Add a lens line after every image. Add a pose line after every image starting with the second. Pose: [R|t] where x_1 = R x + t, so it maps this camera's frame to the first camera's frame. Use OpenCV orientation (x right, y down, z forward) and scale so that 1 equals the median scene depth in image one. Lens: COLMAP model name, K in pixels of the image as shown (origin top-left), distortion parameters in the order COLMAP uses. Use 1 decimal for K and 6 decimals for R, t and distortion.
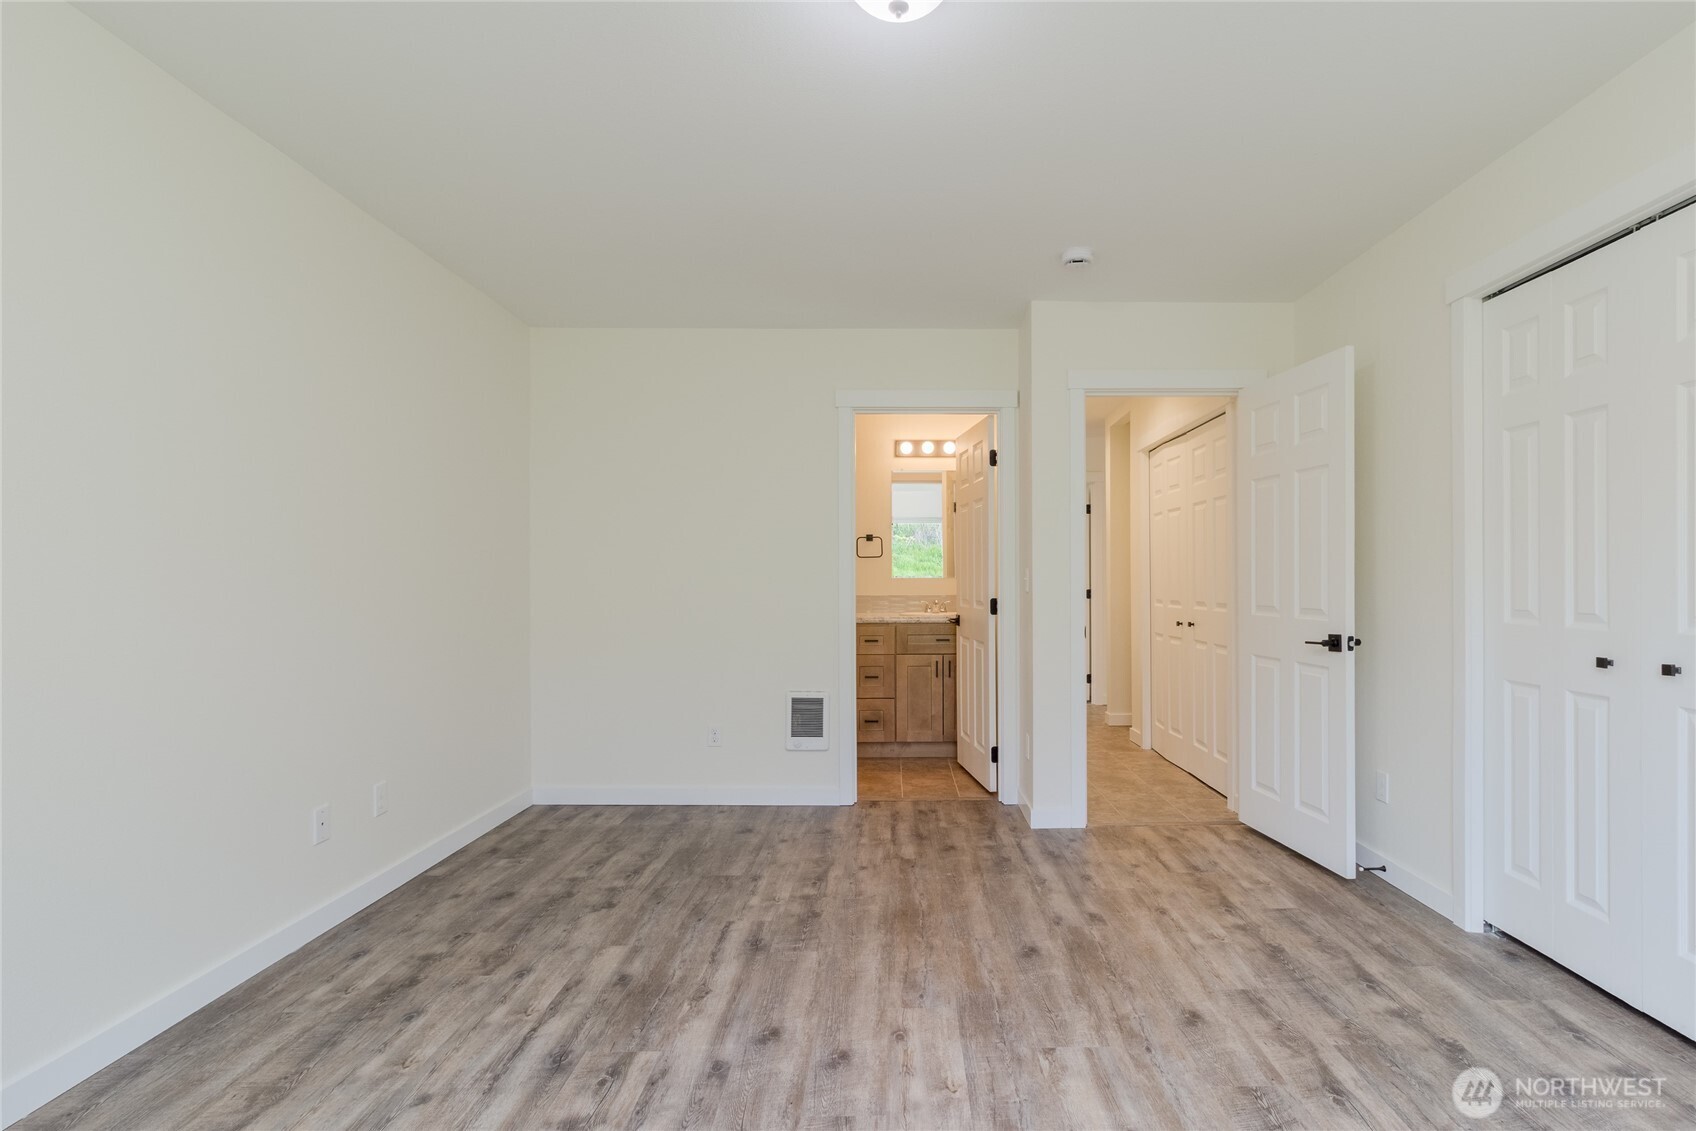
lens RADIAL K [[782.3, 0, 855.1], [0, 782.3, 557.6], [0, 0, 1]] dist [-0.006788, -0.000817]
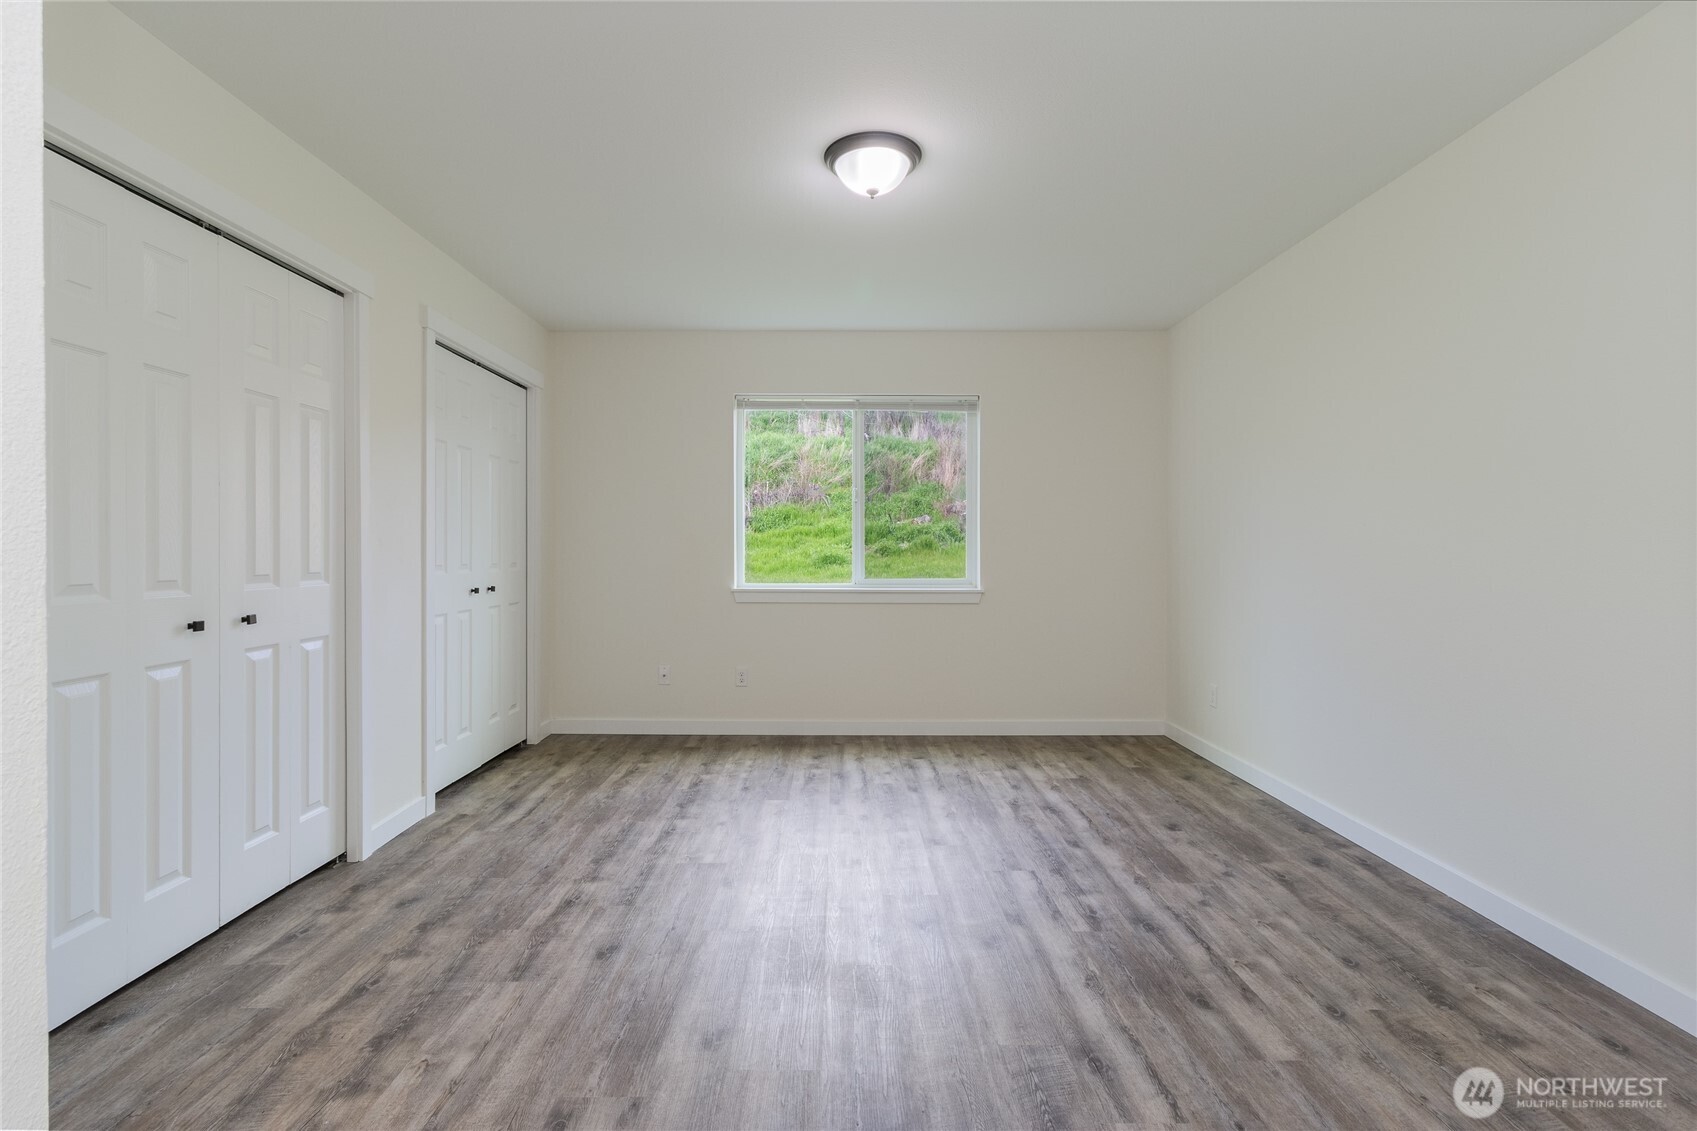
lens RADIAL K [[782.8, 0, 847.6], [0, 782.8, 560.3], [0, 0, 1]] dist [-0.006788, -0.000817]
pose [[-0.997907, 0.003731, -0.064553, 0.156536], [0.004591, 0.999903, -0.013175, 0.063186], [0.064498, -0.013444, -0.997827, 1.939326]]
